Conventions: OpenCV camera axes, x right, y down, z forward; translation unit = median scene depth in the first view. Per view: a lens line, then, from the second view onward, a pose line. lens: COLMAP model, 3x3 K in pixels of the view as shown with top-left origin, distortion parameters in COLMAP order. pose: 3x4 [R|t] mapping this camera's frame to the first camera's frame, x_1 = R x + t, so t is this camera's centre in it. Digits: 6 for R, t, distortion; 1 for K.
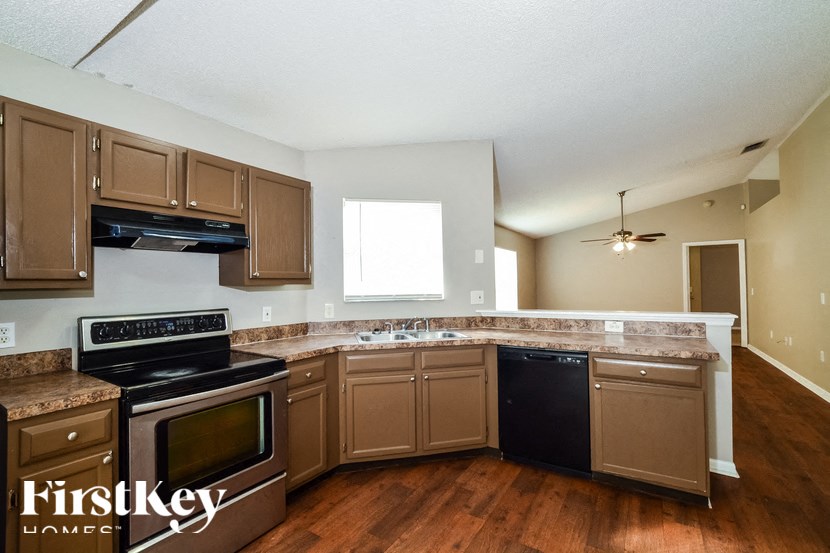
lens RADIAL K [[373.8, 0, 413.5], [0, 373.8, 278.1], [0, 0, 1]] dist [-0.002626, -0.000477]
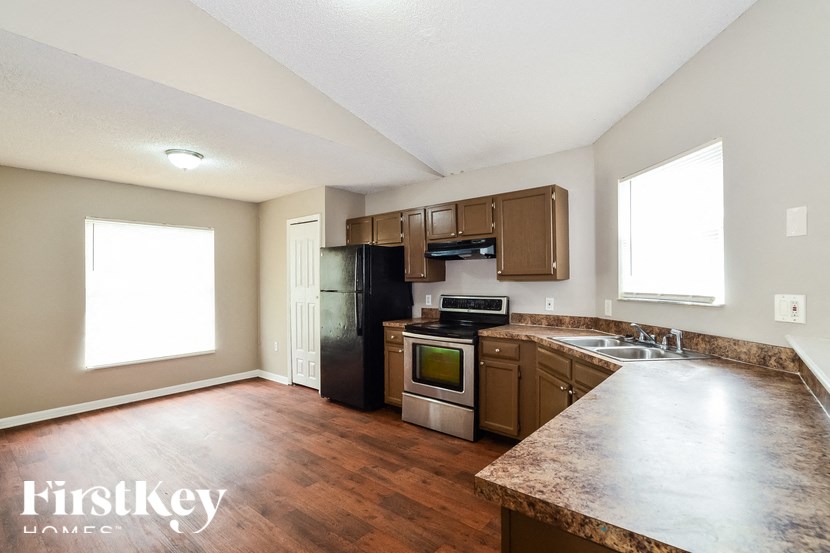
lens RADIAL K [[395.3, 0, 412.9], [0, 395.3, 279.5], [0, 0, 1]] dist [-0.001749, -0.000090]
pose [[-0.125172, 0.007604, -0.992106, 1.013622], [0.024098, 0.999699, 0.004621, 0.001649], [0.991842, -0.023329, -0.125318, 0.815568]]
